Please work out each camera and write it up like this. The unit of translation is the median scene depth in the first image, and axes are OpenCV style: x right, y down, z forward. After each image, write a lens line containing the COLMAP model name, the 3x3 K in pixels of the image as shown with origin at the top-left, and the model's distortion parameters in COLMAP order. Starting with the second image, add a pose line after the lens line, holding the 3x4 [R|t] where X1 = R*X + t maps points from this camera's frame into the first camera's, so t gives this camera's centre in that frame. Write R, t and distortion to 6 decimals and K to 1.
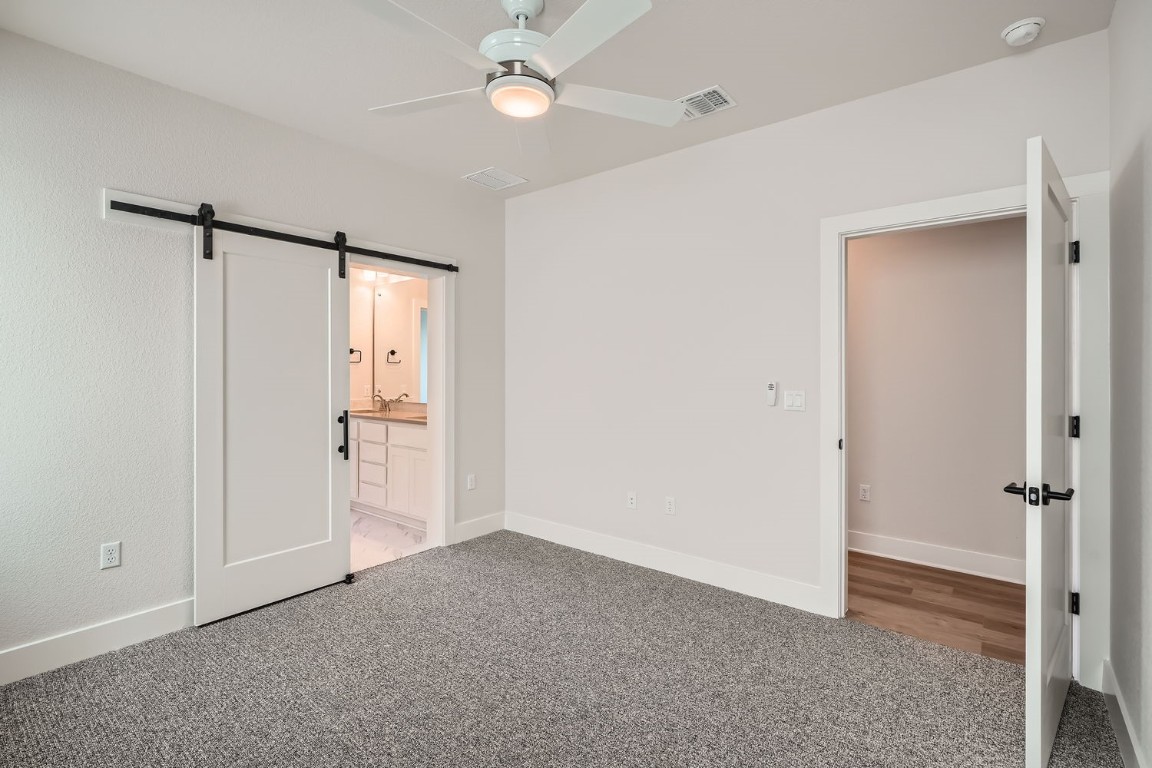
lens RADIAL K [[537.1, 0, 577.2], [0, 537.1, 371.9], [0, 0, 1]] dist [-0.003315, -0.000080]
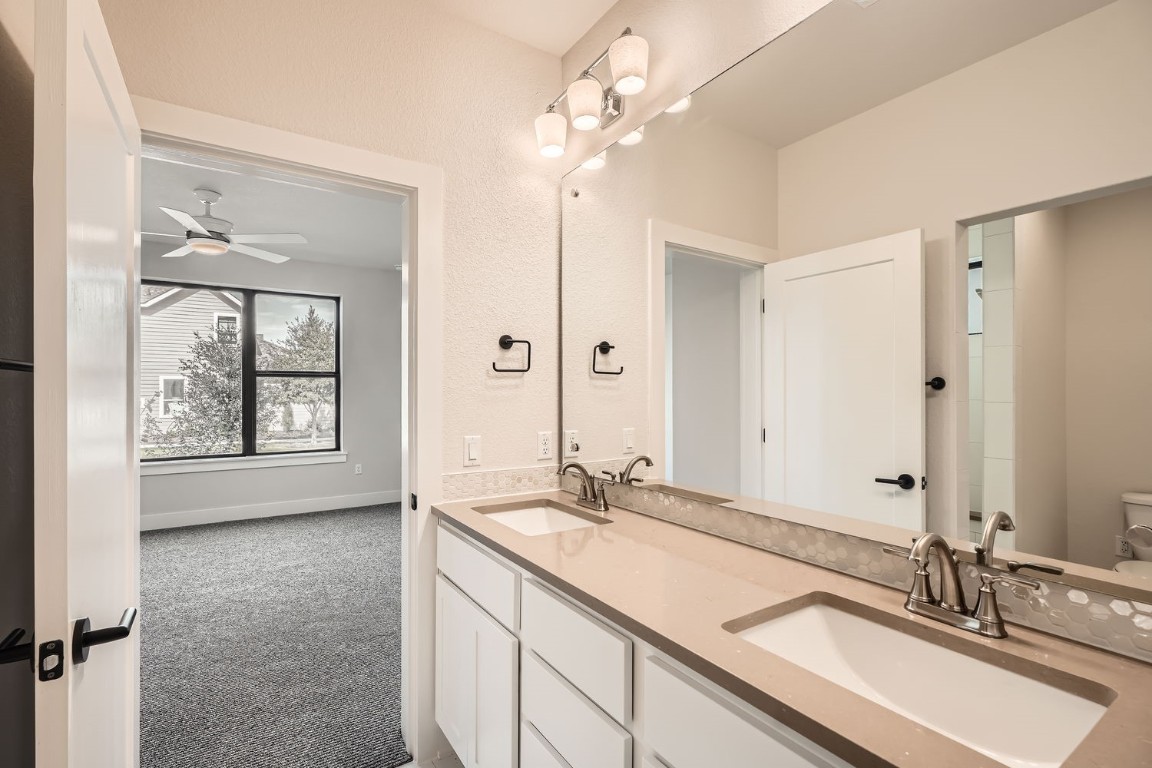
lens RADIAL K [[527.4, 0, 568.0], [0, 527.4, 387.9], [0, 0, 1]] dist [-0.004565, -0.000539]
pose [[0.947688, -0.004231, -0.319170, -0.256495], [0.001414, 0.999958, -0.009057, -0.002836], [0.319194, 0.008132, 0.947654, 0.650784]]
